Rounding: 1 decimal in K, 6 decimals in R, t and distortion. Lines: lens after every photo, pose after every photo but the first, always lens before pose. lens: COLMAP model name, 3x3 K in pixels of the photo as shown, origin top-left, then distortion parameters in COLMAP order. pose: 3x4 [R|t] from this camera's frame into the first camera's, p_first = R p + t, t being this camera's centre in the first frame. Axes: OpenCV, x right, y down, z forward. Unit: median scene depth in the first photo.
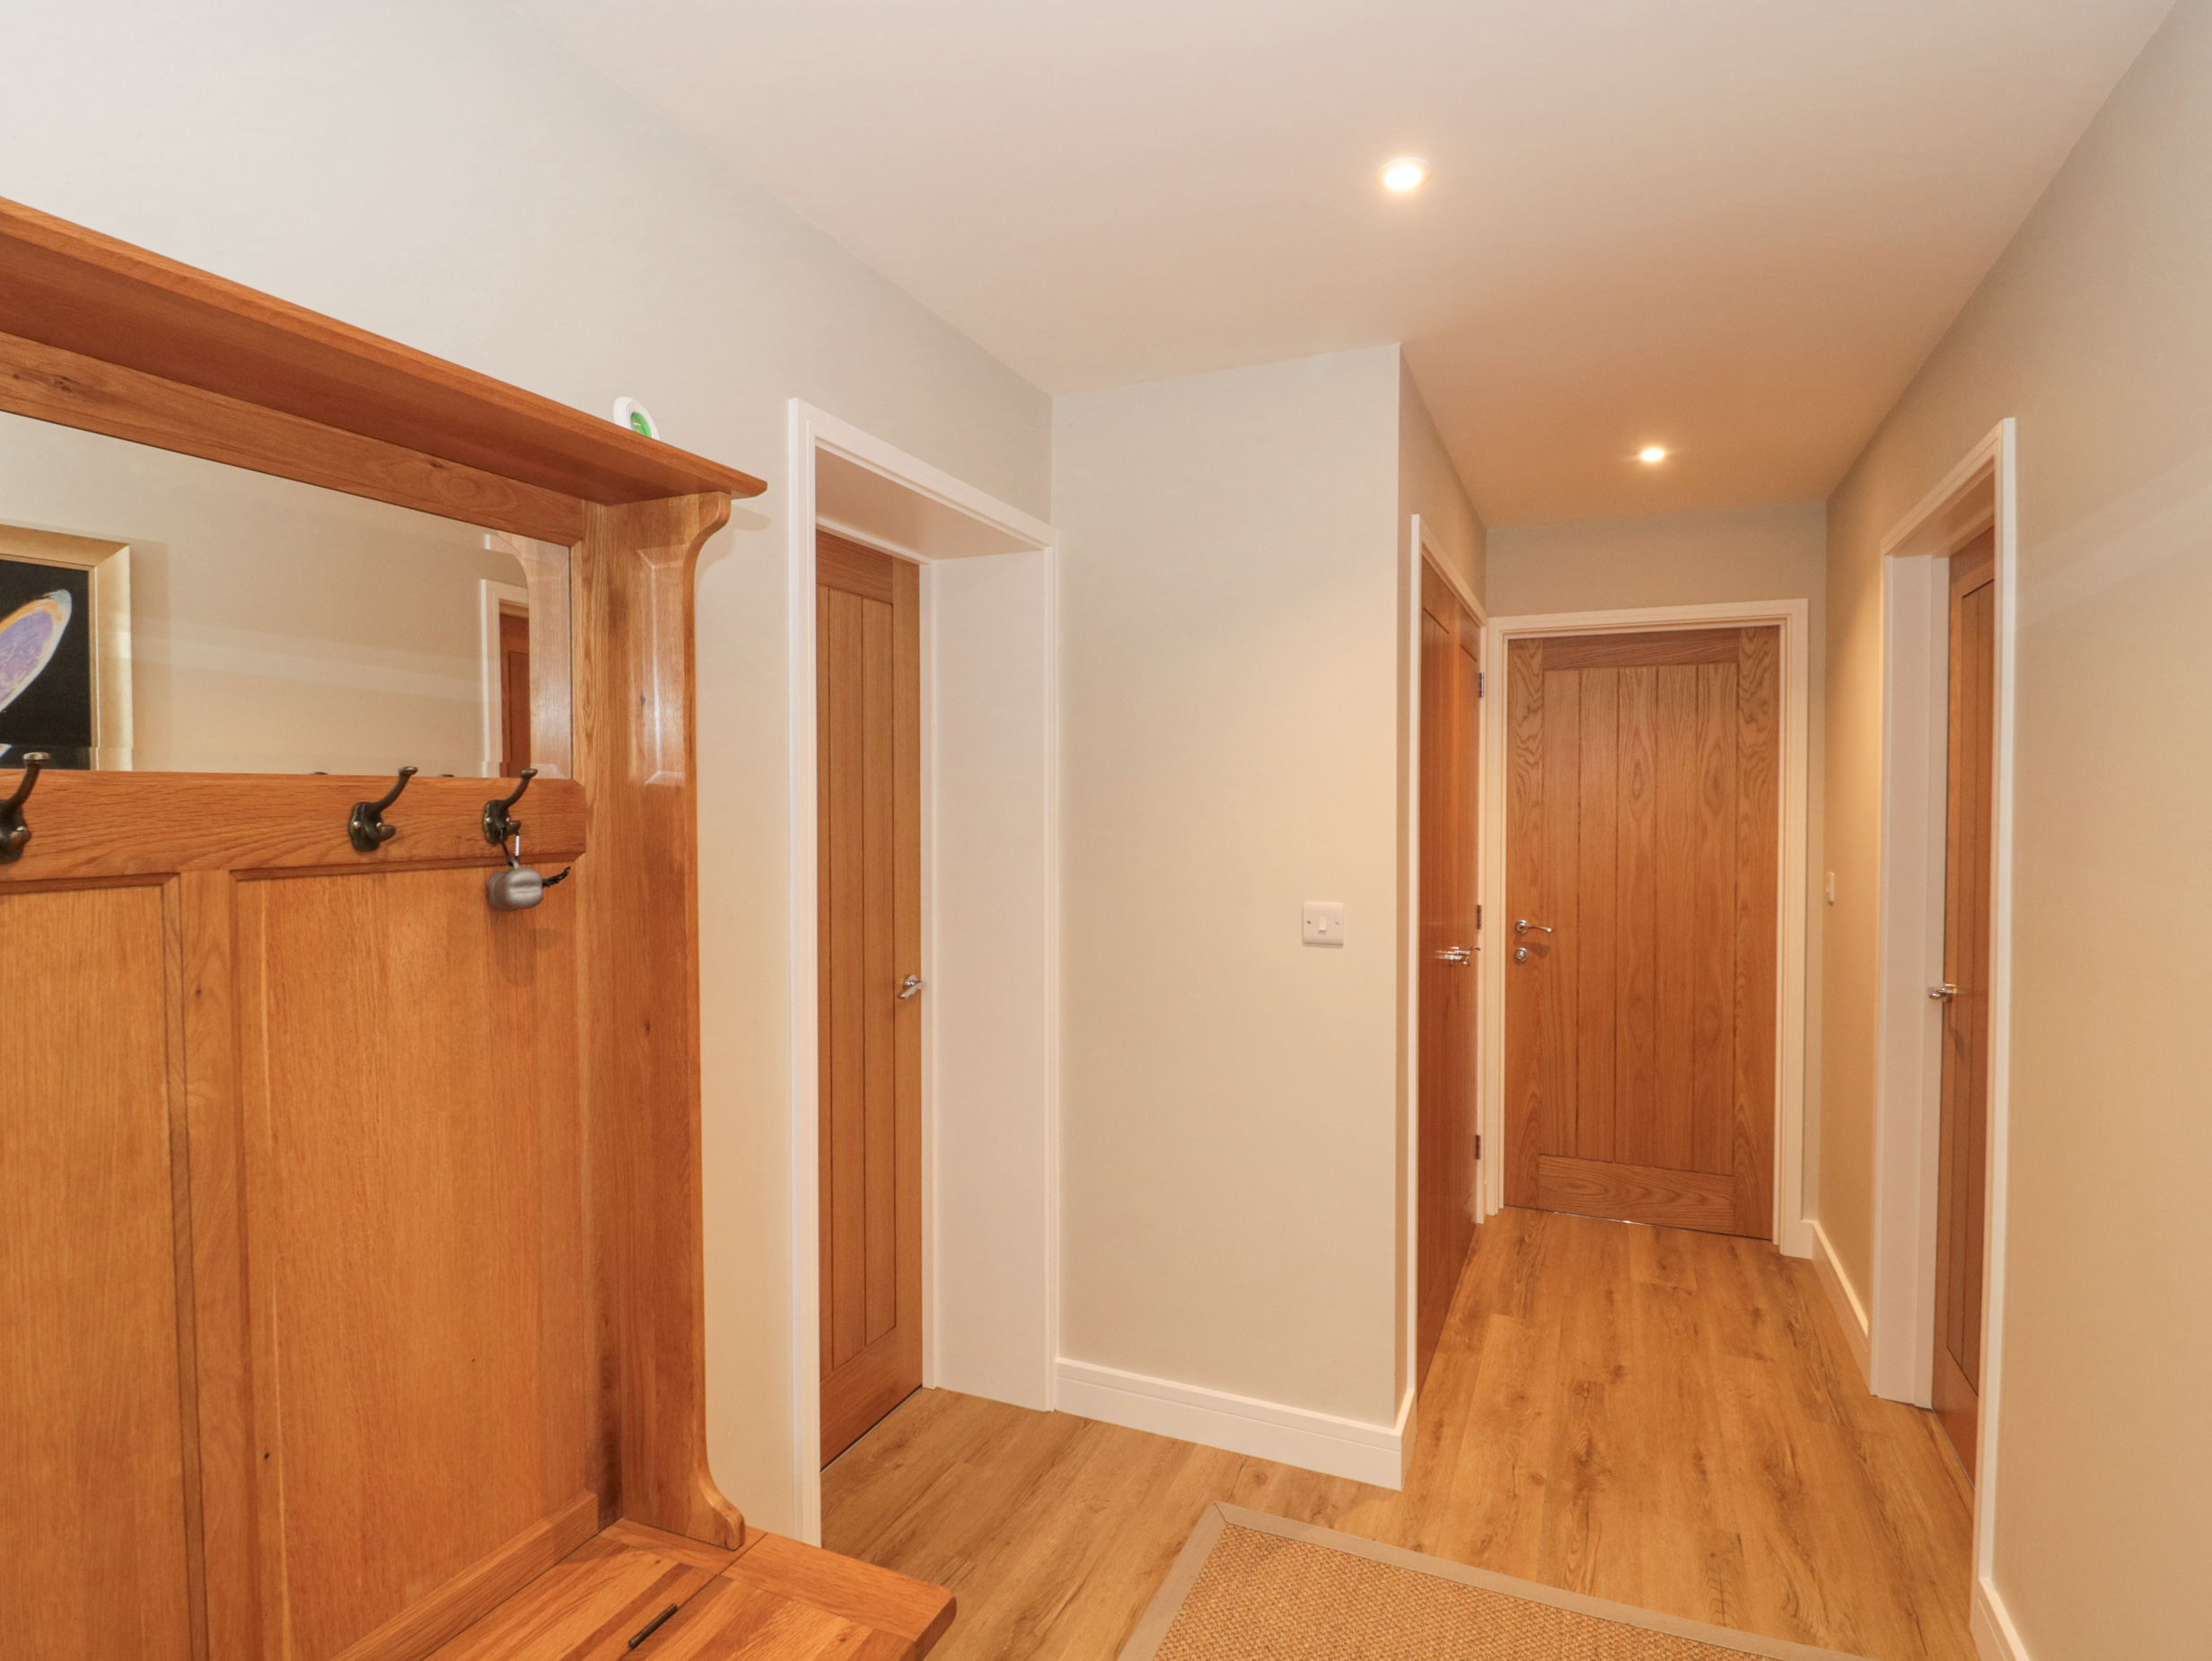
lens RADIAL K [[1157.7, 0, 1099.5], [0, 1157.7, 828.4], [0, 0, 1]] dist [0.000597, -0.013379]
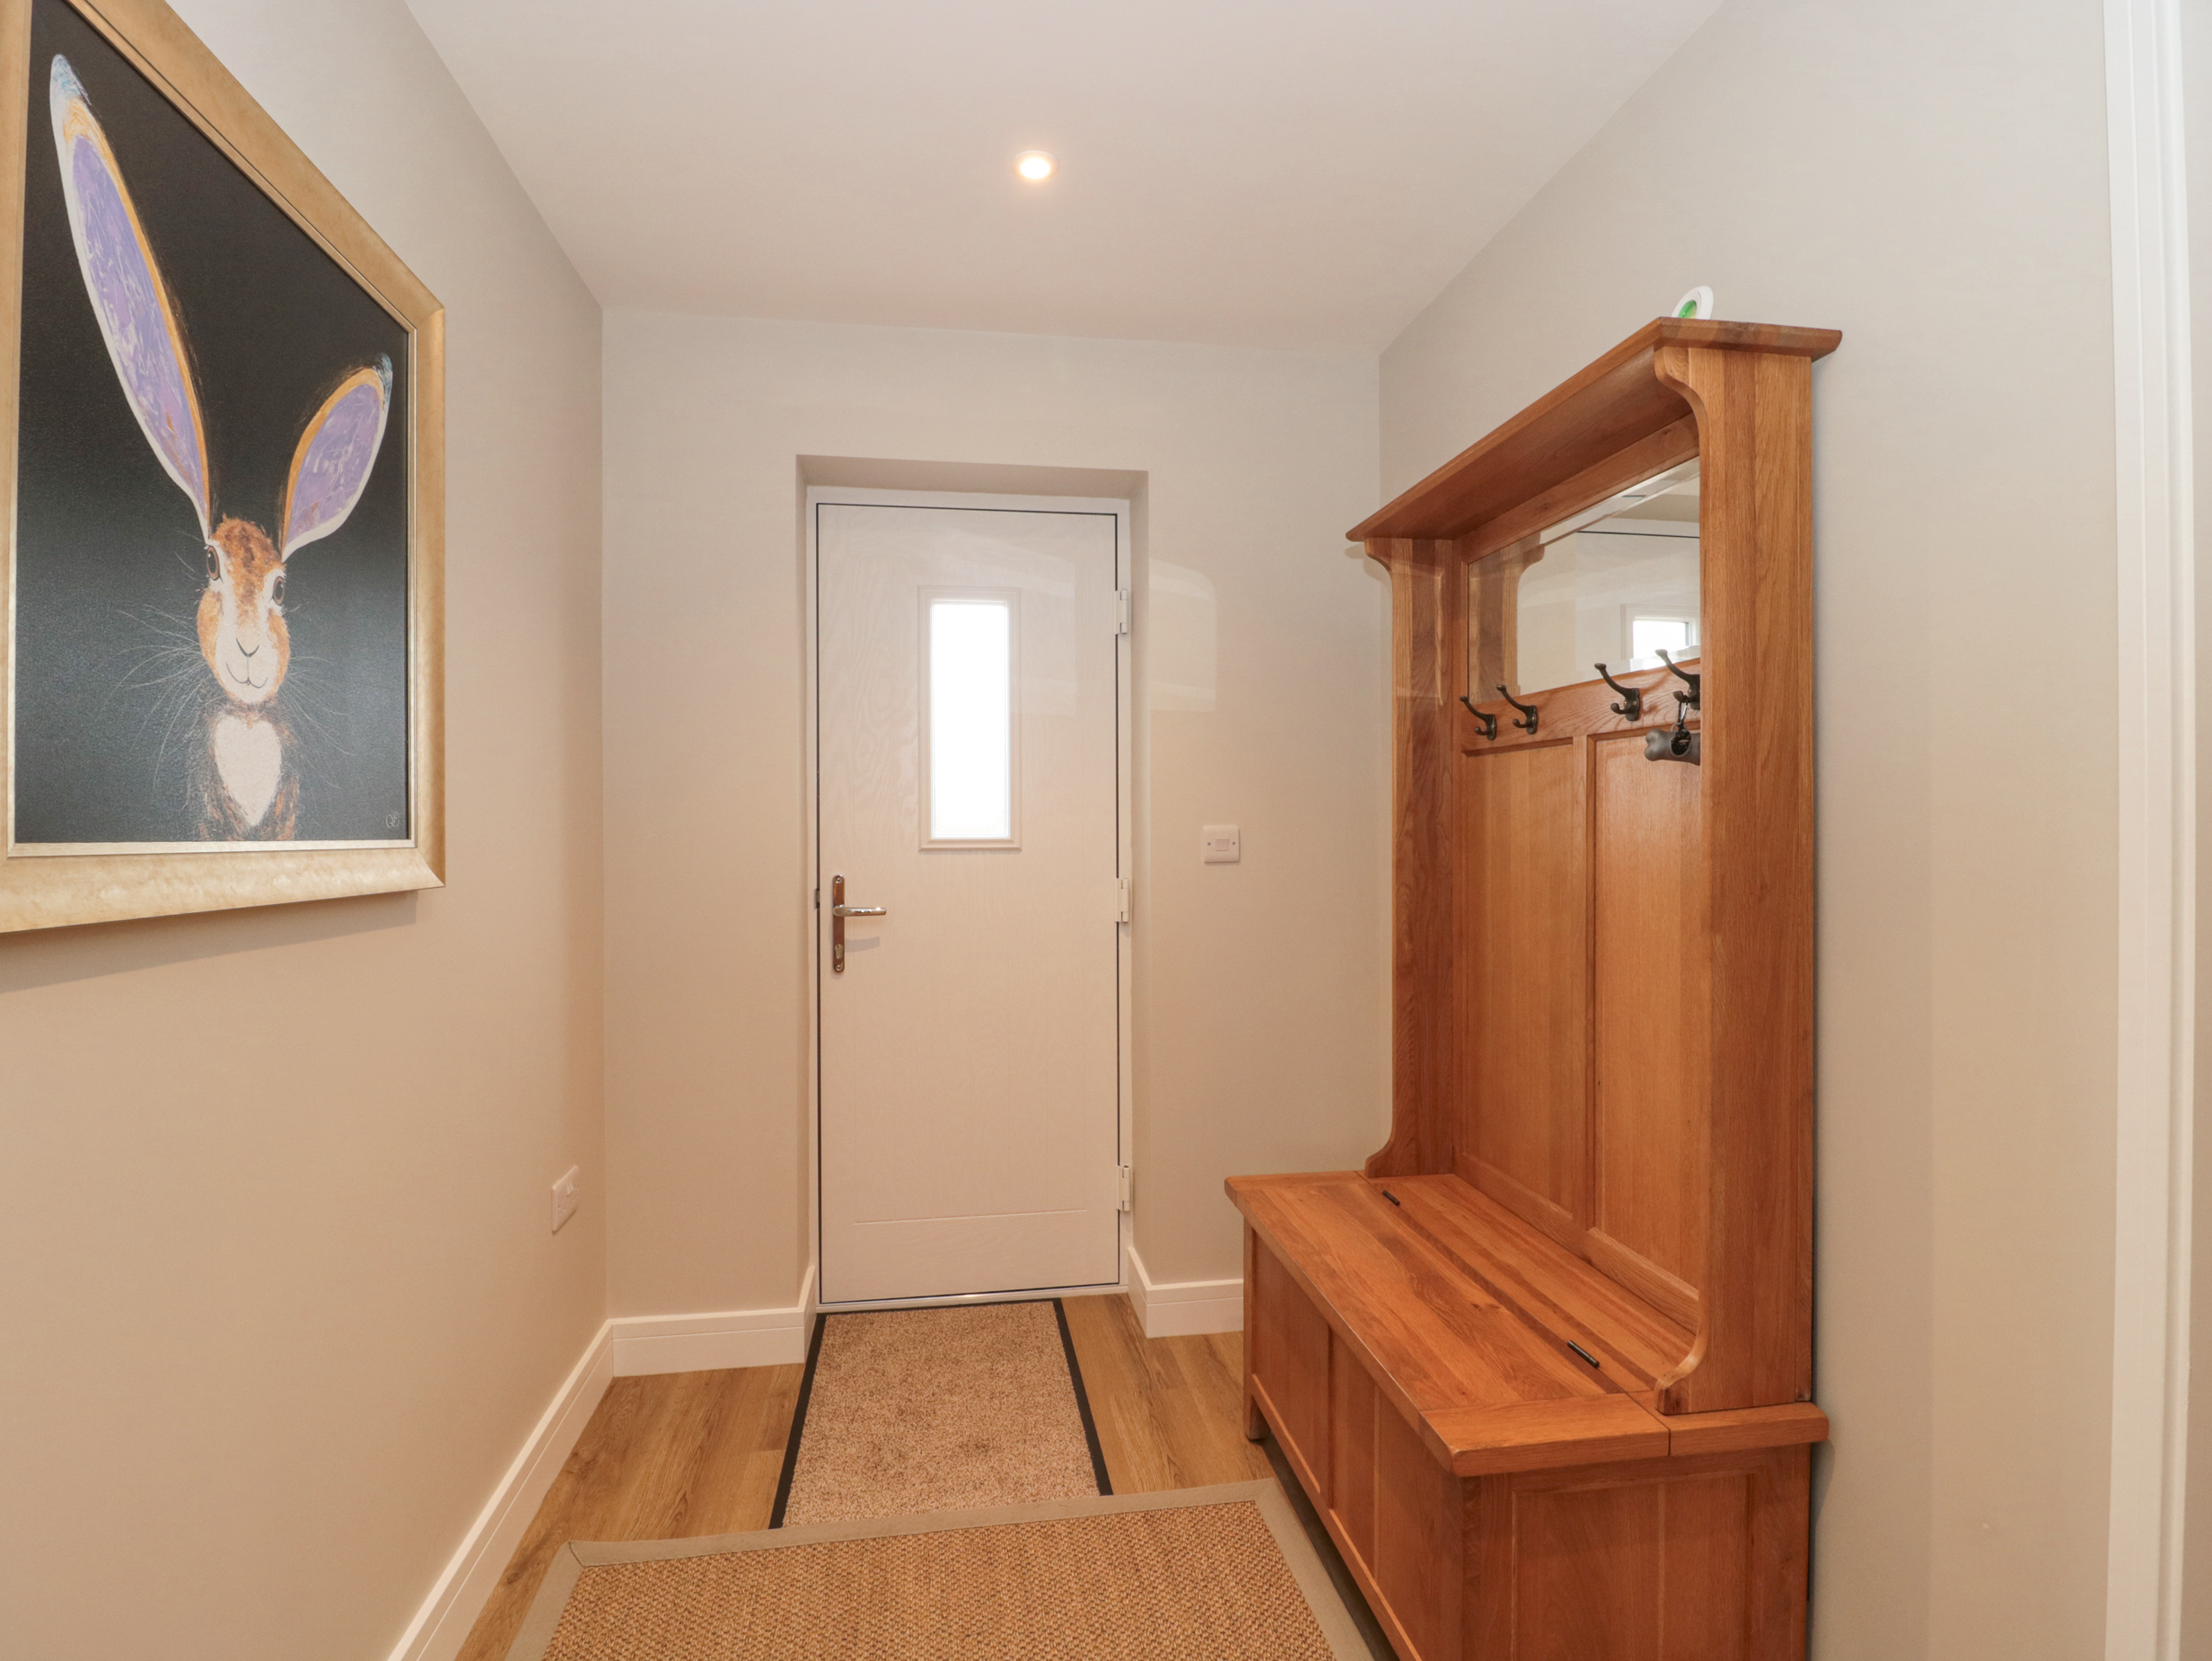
lens RADIAL K [[1157.7, 0, 1099.5], [0, 1157.7, 828.4], [0, 0, 1]] dist [0.000597, -0.013379]
pose [[-0.849229, 0.007655, -0.527969, 0.781462], [-0.006474, 0.999669, 0.024909, 0.132901], [0.527984, 0.024571, -0.848899, 2.014748]]
